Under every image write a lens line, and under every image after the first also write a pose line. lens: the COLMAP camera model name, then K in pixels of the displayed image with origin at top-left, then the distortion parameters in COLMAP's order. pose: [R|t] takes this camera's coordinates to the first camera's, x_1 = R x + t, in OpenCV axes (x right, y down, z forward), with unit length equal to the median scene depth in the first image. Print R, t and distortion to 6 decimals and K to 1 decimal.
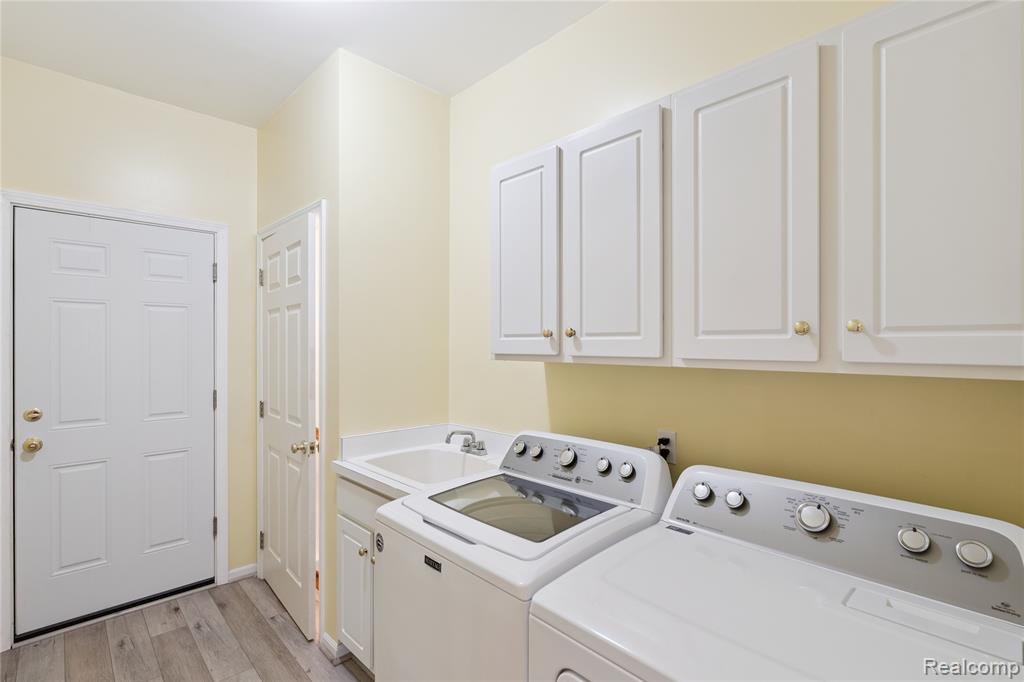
lens RADIAL K [[464.7, 0, 514.1], [0, 464.7, 339.2], [0, 0, 1]] dist [-0.001769, -0.001329]
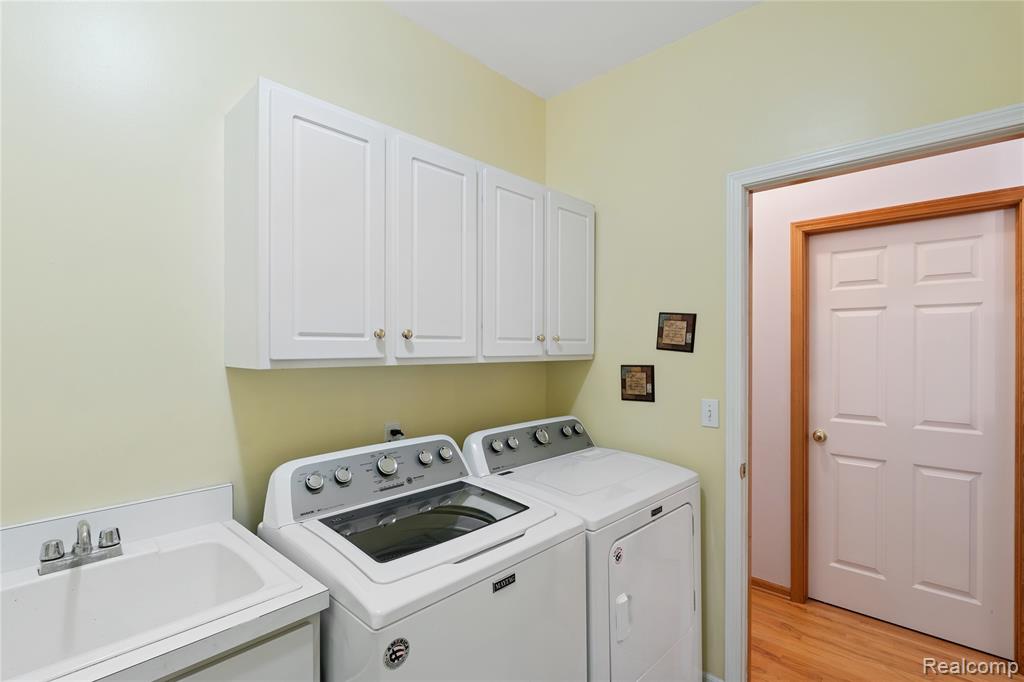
lens RADIAL K [[464.7, 0, 514.1], [0, 464.7, 346.8], [0, 0, 1]] dist [-0.001769, -0.001329]
pose [[-0.019598, -0.003581, 0.999802, -0.967592], [-0.015671, 0.999872, 0.003274, 0.006193], [-0.999685, -0.015604, -0.019652, 0.881367]]
